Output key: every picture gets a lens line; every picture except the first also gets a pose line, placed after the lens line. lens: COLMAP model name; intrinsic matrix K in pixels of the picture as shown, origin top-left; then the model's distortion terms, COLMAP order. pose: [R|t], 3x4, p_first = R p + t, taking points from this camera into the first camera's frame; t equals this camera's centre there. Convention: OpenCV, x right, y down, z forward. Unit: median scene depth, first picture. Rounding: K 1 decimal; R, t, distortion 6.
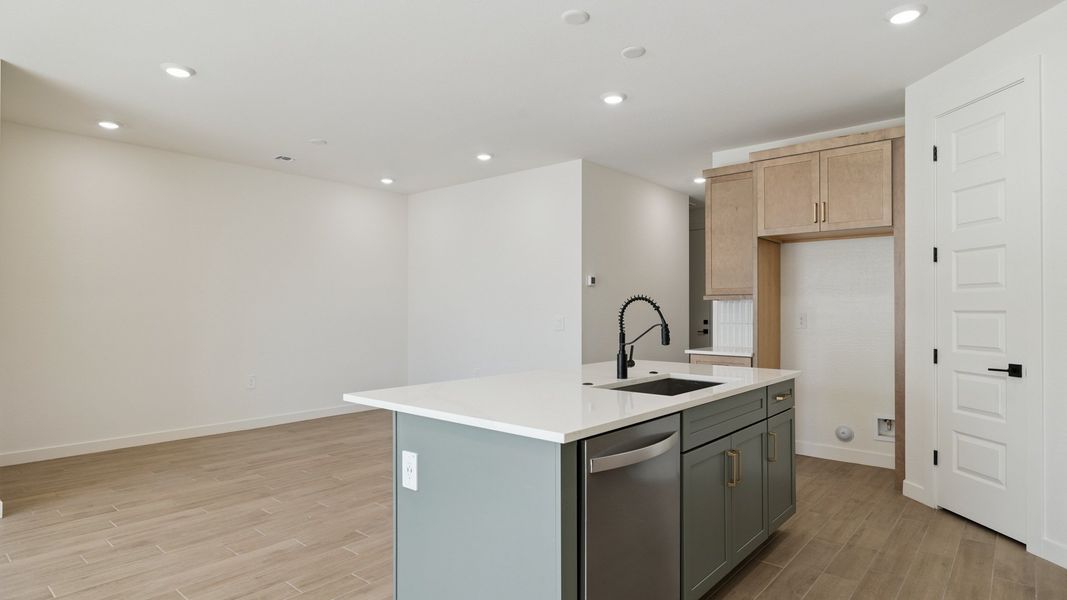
lens RADIAL K [[576.1, 0, 537.7], [0, 576.1, 302.1], [0, 0, 1]] dist [0.000831, 0.000238]
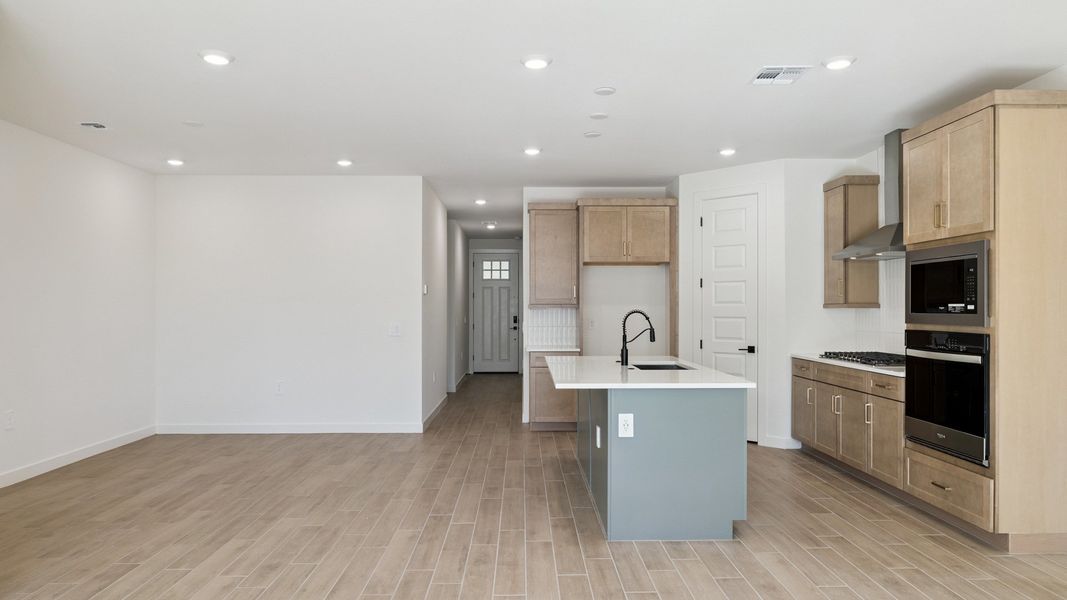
lens RADIAL K [[661.7, 0, 536.6], [0, 661.7, 303.2], [0, 0, 1]] dist [-0.001184, 0.000716]
pose [[0.747166, 0.003167, 0.664630, -0.813439], [-0.006307, 0.999977, 0.002326, -0.022056], [-0.664607, -0.005930, 0.747169, -0.092549]]
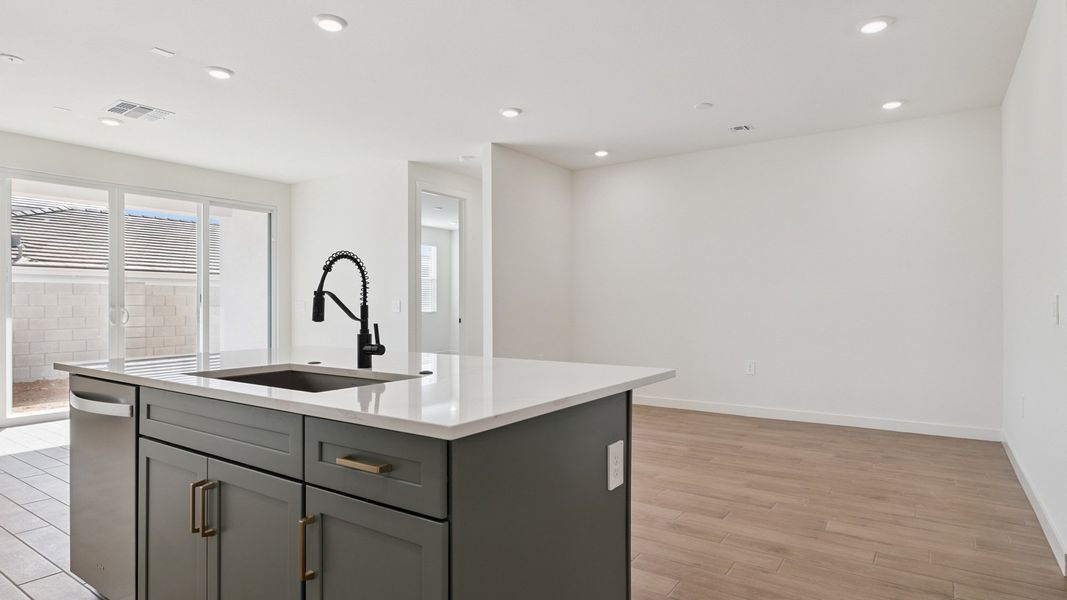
lens RADIAL K [[576.1, 0, 537.7], [0, 576.1, 302.1], [0, 0, 1]] dist [0.000831, 0.000238]
pose [[0.092671, -0.003939, -0.995689, 0.631148], [0.013470, 0.999906, -0.002702, 0.038979], [0.995606, -0.013161, 0.092715, 0.814651]]
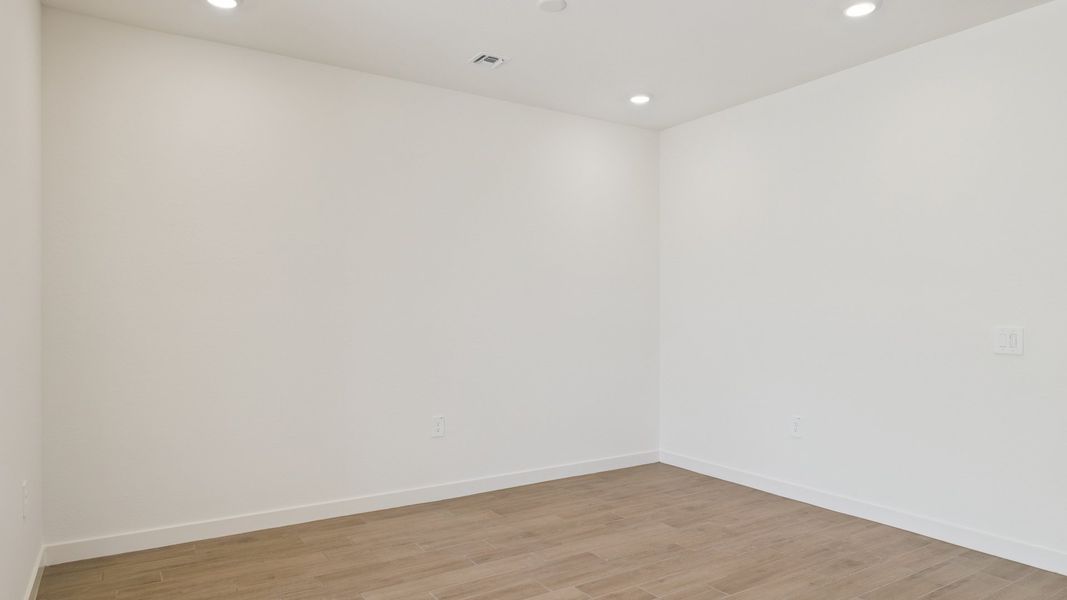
lens RADIAL K [[661.7, 0, 536.6], [0, 661.7, 303.2], [0, 0, 1]] dist [-0.001184, 0.000716]
pose [[0.956640, -0.001617, -0.291267, -0.264532], [0.002931, 0.999987, 0.004073, 0.000506], [0.291257, -0.004750, 0.956633, 0.490574]]
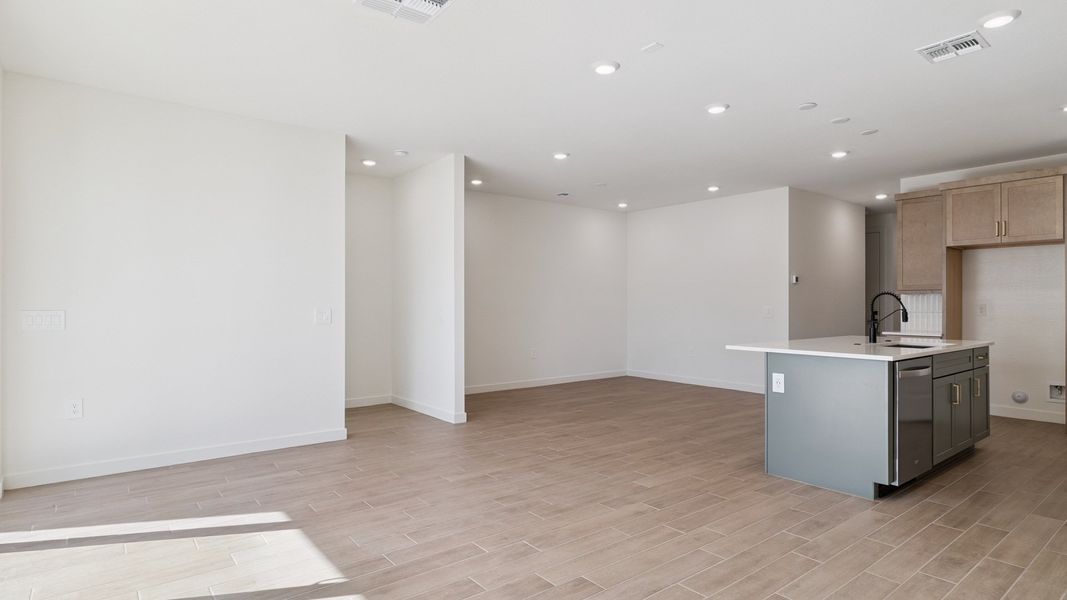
lens RADIAL K [[564.8, 0, 539.2], [0, 564.8, 299.8], [0, 0, 1]] dist [-0.001153, 0.000011]
pose [[0.981820, -0.001780, -0.189806, -0.329949], [0.002953, 0.999978, 0.005898, -0.000662], [0.189791, -0.006351, 0.981804, -0.515363]]
